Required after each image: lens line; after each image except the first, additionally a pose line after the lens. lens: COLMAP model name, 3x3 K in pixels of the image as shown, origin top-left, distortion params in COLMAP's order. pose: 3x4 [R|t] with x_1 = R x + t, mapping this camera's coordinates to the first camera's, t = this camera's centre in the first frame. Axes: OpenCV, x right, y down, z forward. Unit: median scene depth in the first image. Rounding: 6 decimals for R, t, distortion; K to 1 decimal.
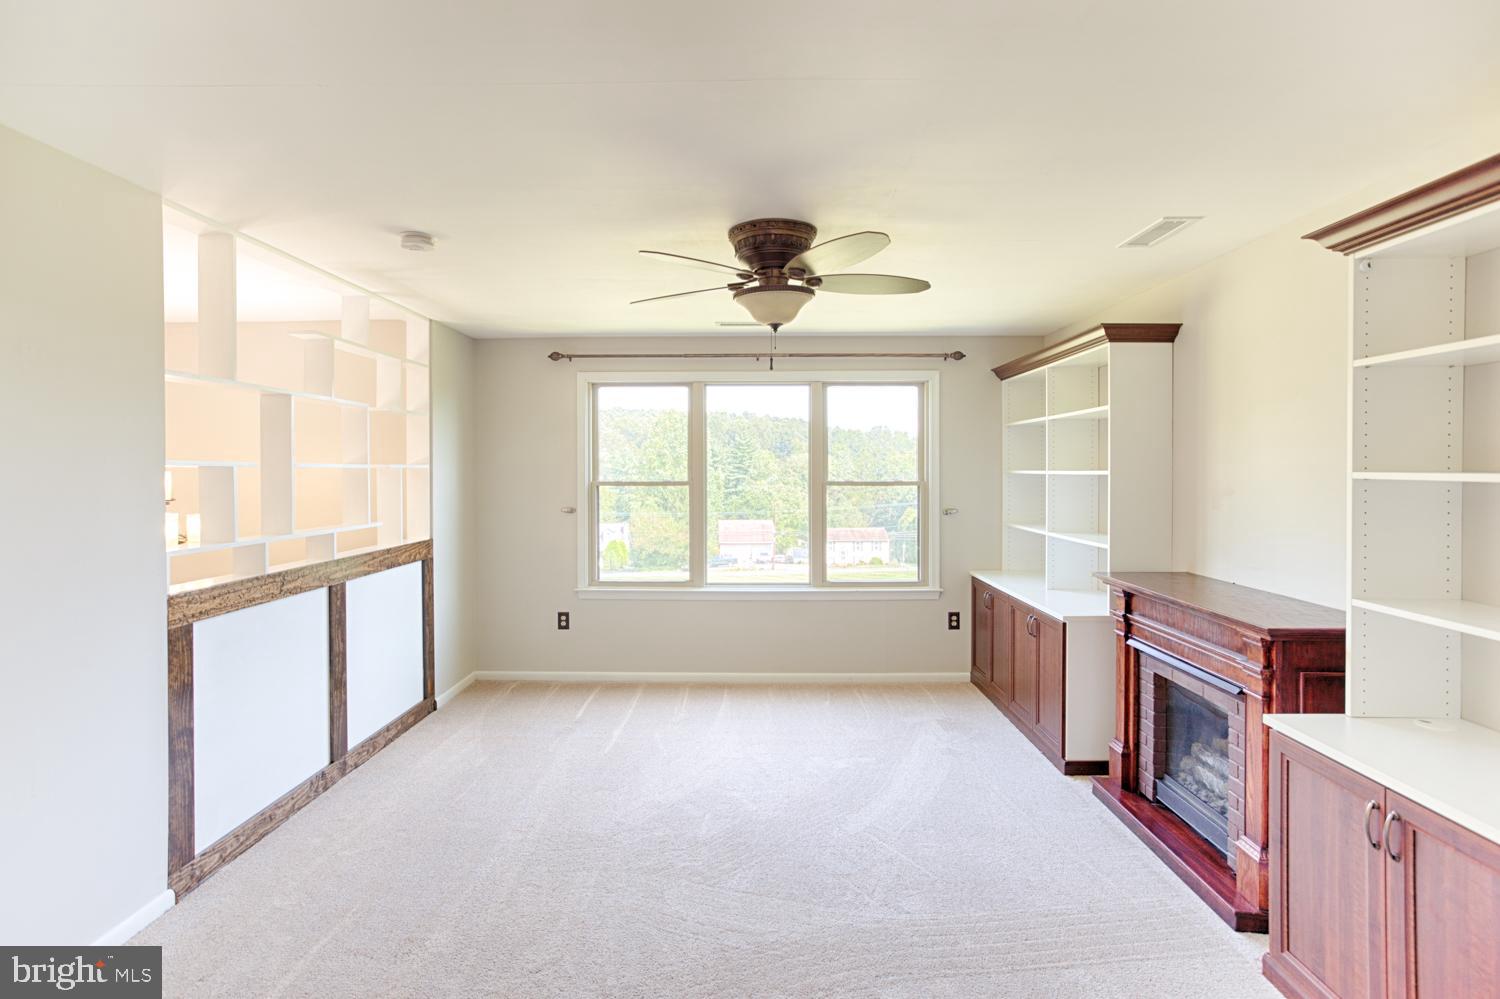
lens RADIAL K [[740.7, 0, 749.9], [0, 740.7, 470.7], [0, 0, 1]] dist [-0.056055, 0.035187]
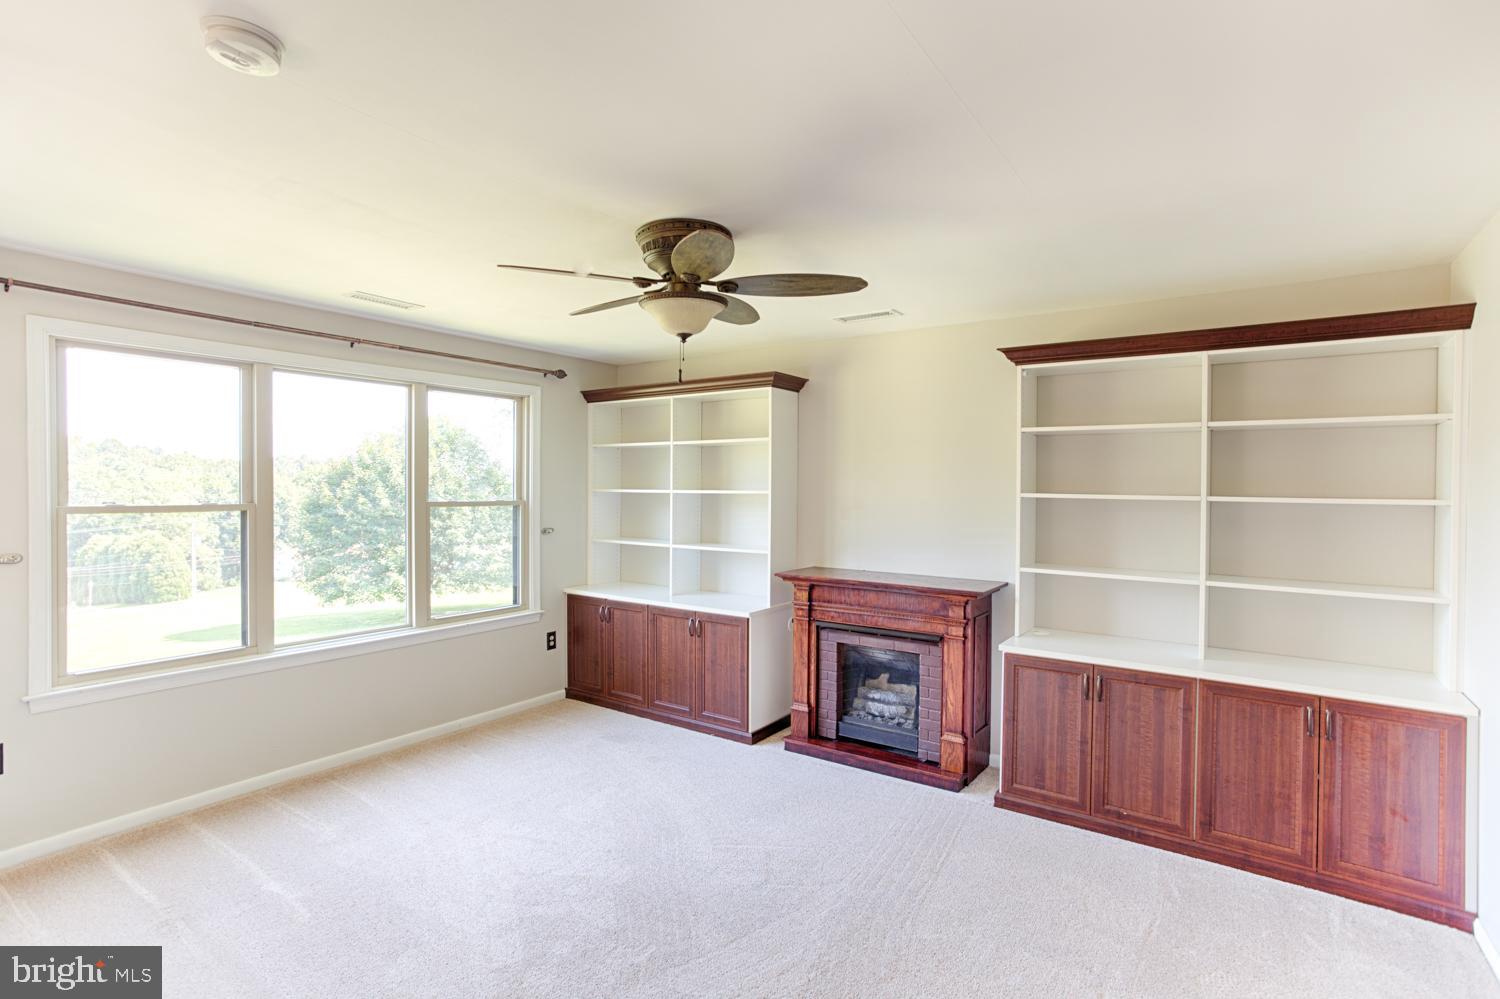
lens RADIAL K [[726.3, 0, 747.5], [0, 726.3, 493.8], [0, 0, 1]] dist [-0.048052, 0.033498]
pose [[0.563714, -0.003702, 0.825962, -0.451217], [-0.003946, 0.999966, 0.007175, -0.002590], [-0.825961, -0.007304, 0.563681, 0.280182]]
